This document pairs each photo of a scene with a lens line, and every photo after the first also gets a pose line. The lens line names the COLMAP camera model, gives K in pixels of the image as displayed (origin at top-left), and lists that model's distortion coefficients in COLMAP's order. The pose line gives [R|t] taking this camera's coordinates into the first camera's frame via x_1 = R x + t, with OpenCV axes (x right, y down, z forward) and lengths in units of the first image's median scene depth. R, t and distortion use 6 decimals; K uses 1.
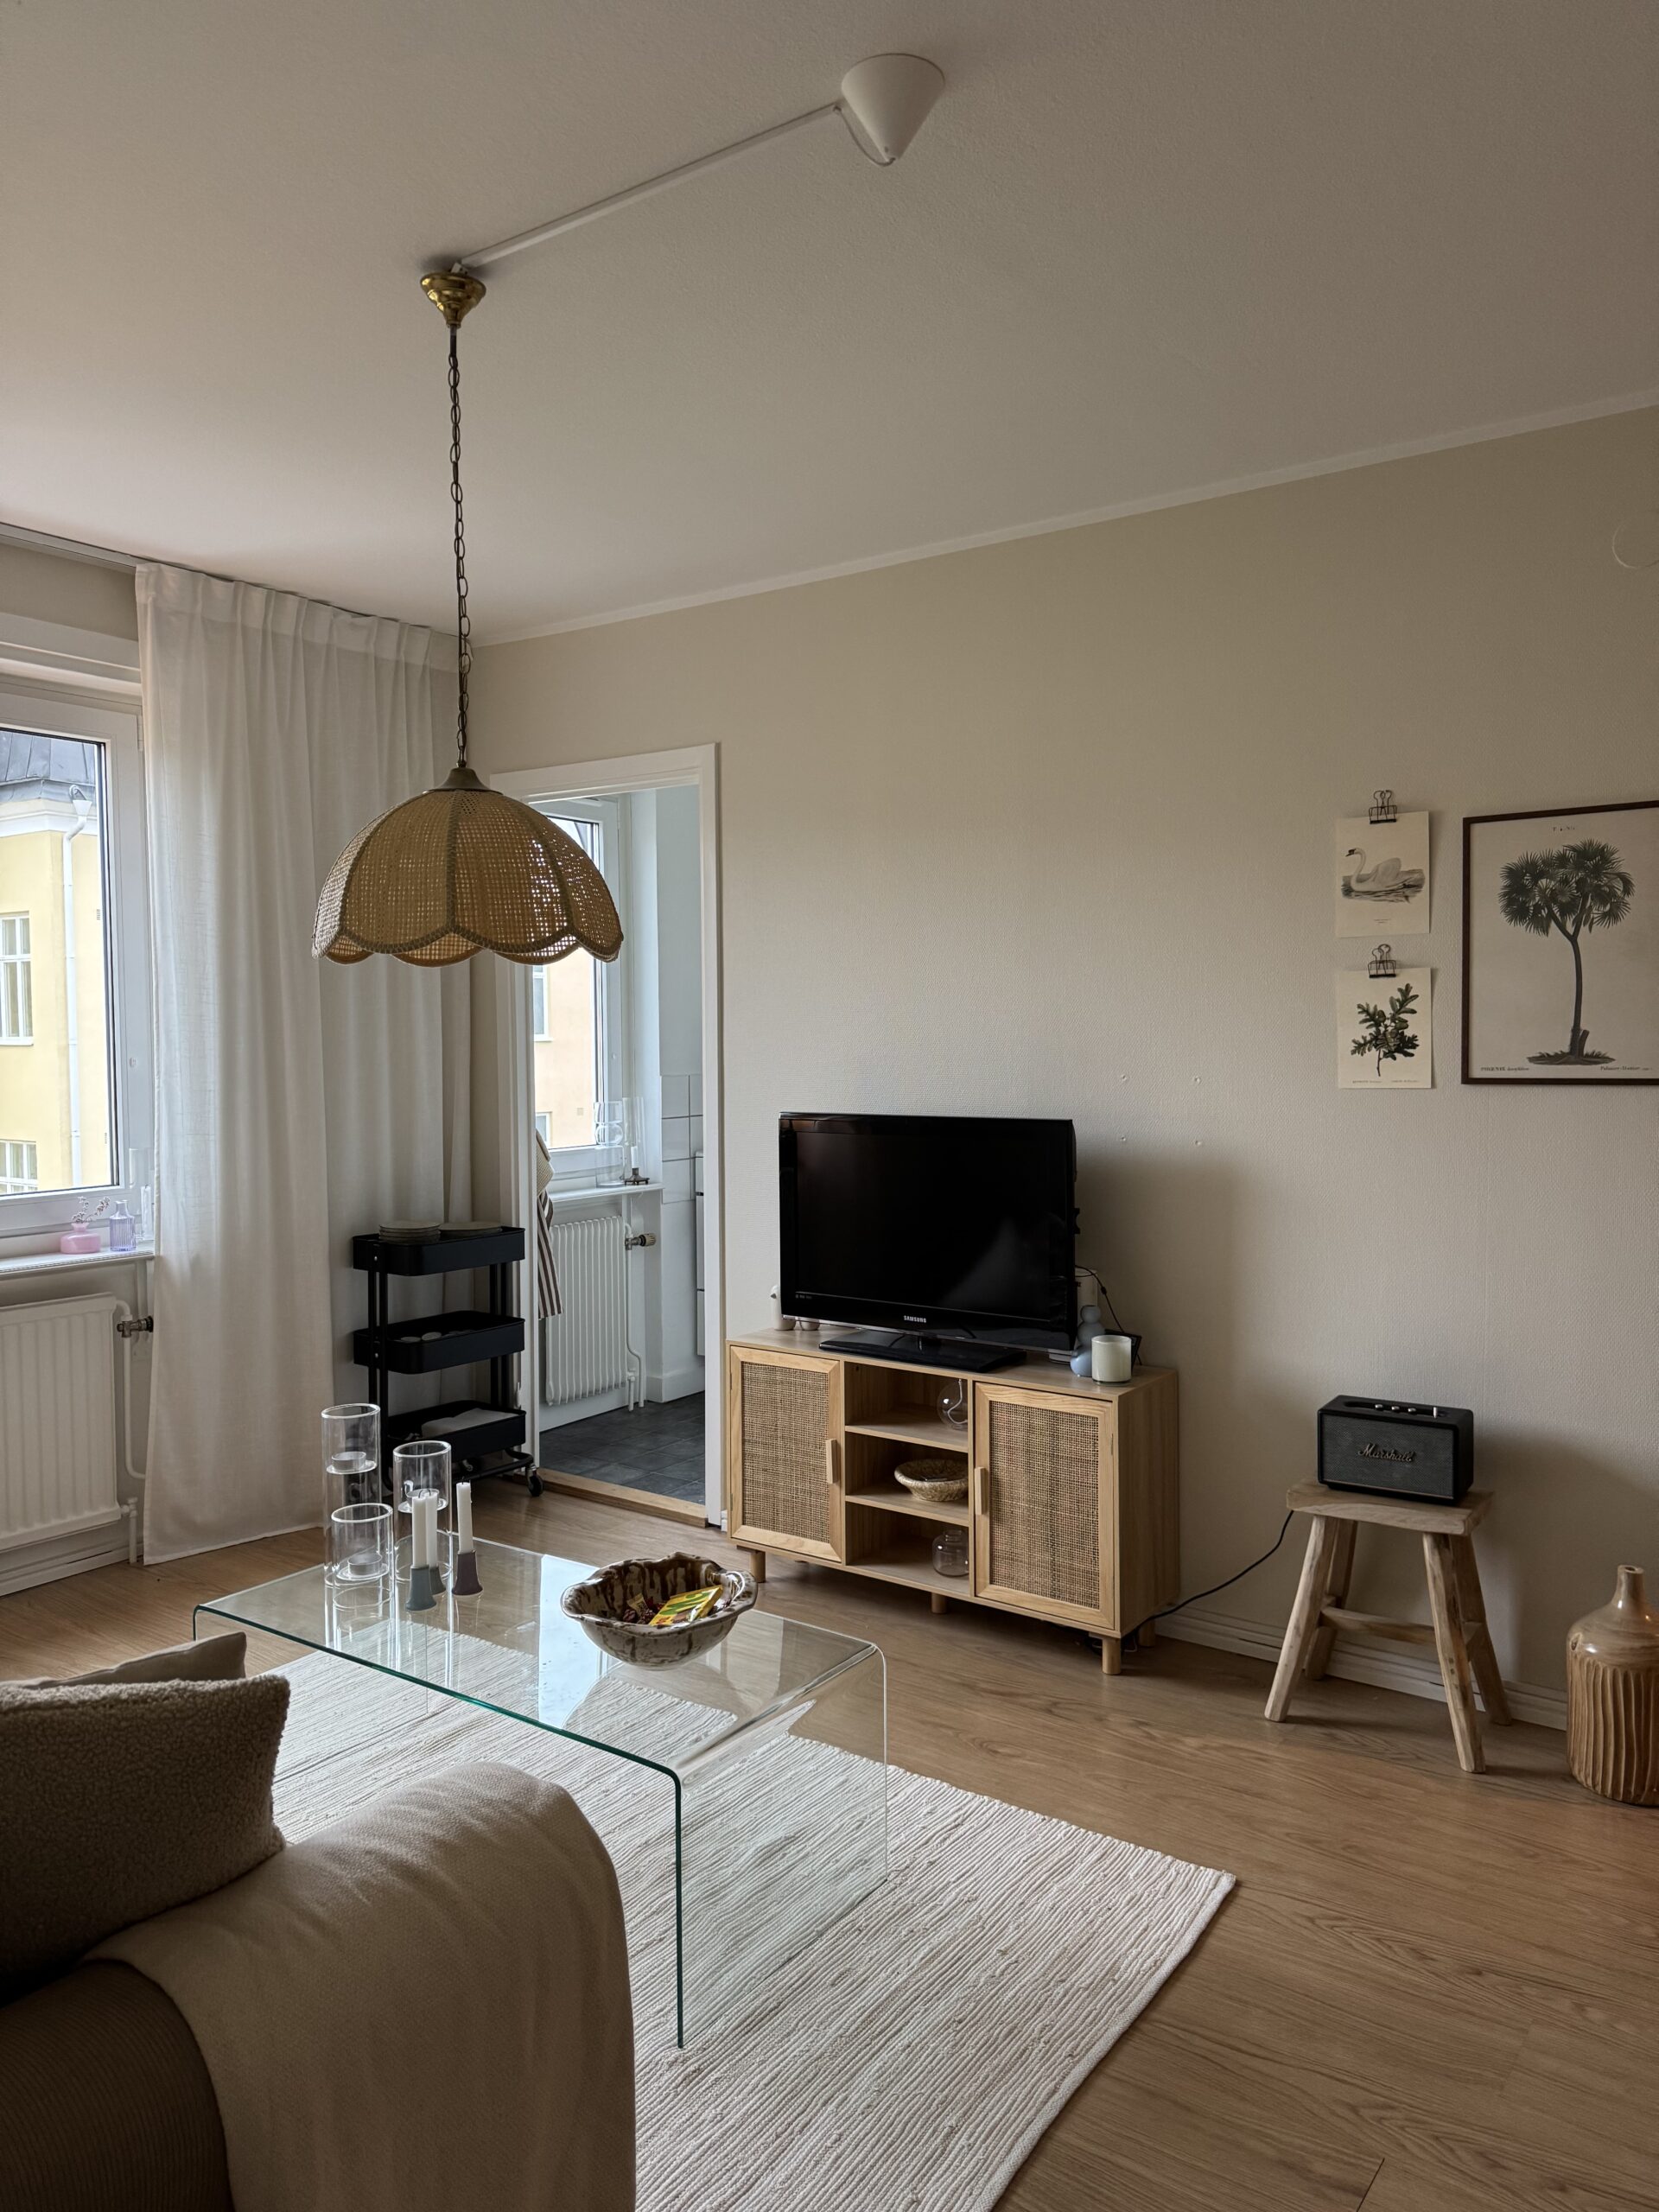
lens RADIAL K [[1552.0, 0, 829.5], [0, 1552.0, 1106.0], [0, 0, 1]] dist [-0.041905, 0.000934]
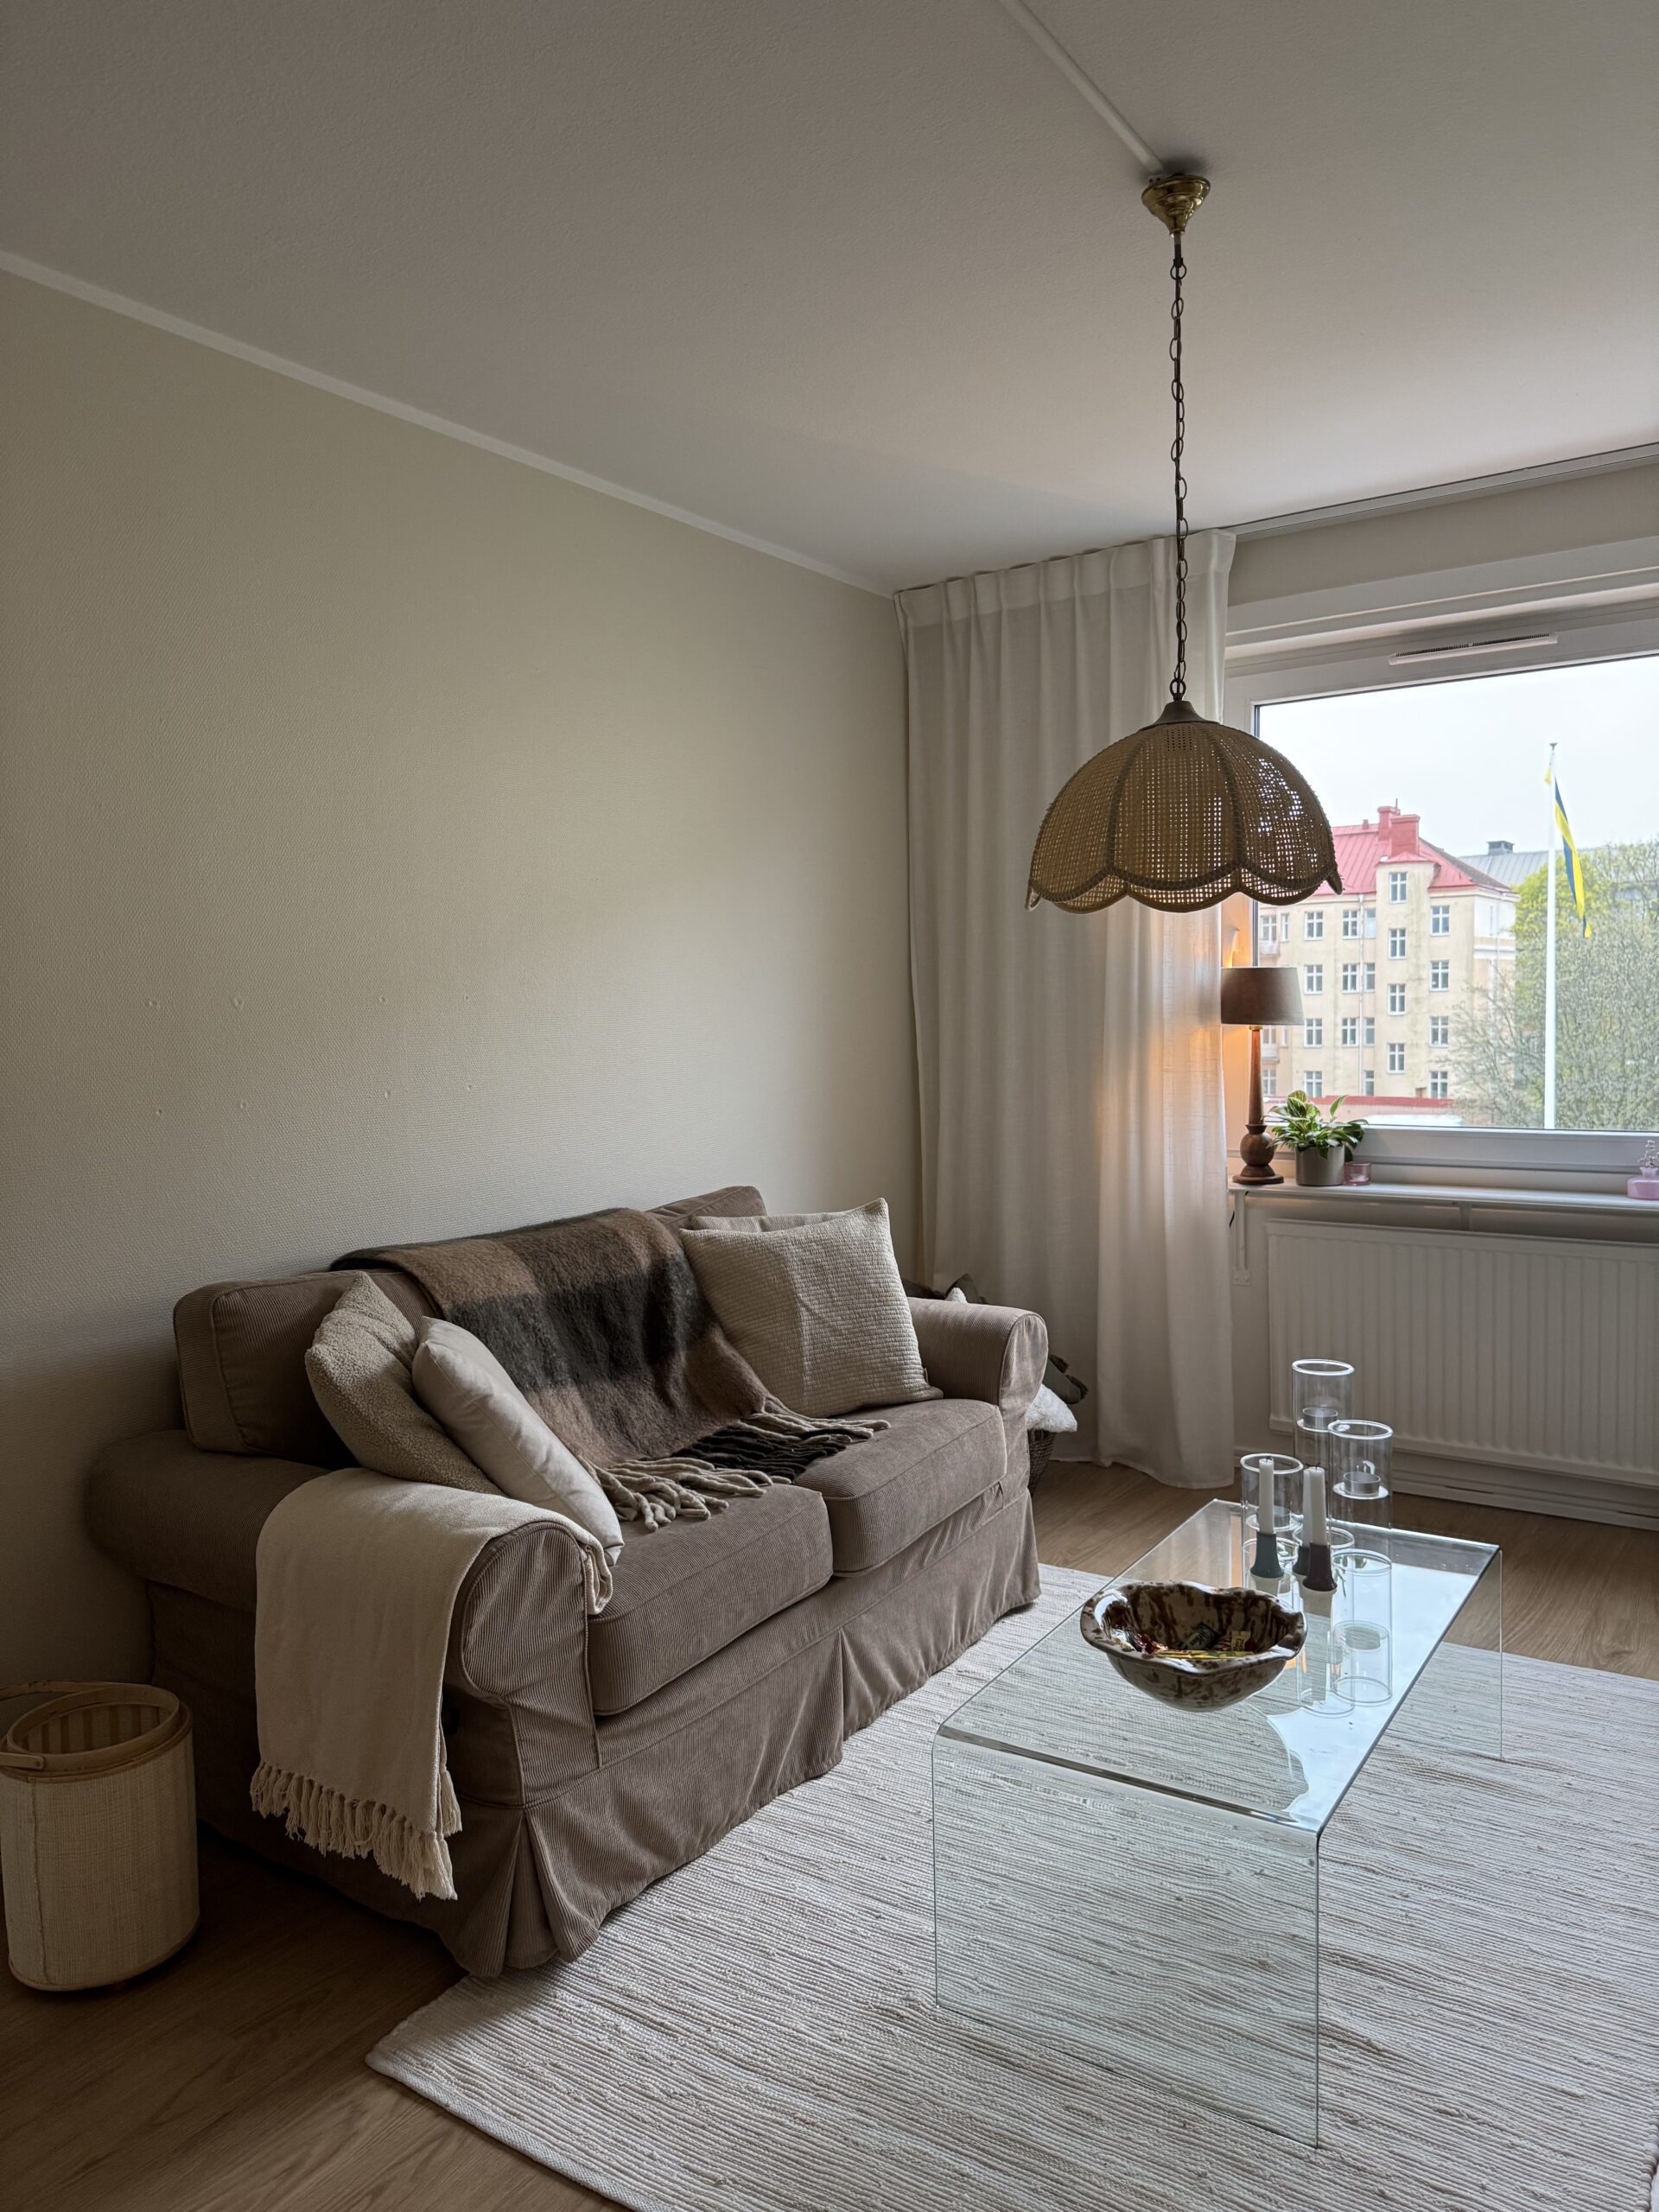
lens RADIAL K [[1552.0, 0, 829.5], [0, 1552.0, 1106.0], [0, 0, 1]] dist [-0.041905, 0.000934]
pose [[0.041117, 0.083653, -0.995646, 0.723851], [-0.031172, 0.996111, 0.082405, -0.041111], [0.998668, 0.027648, 0.043565, 0.746165]]
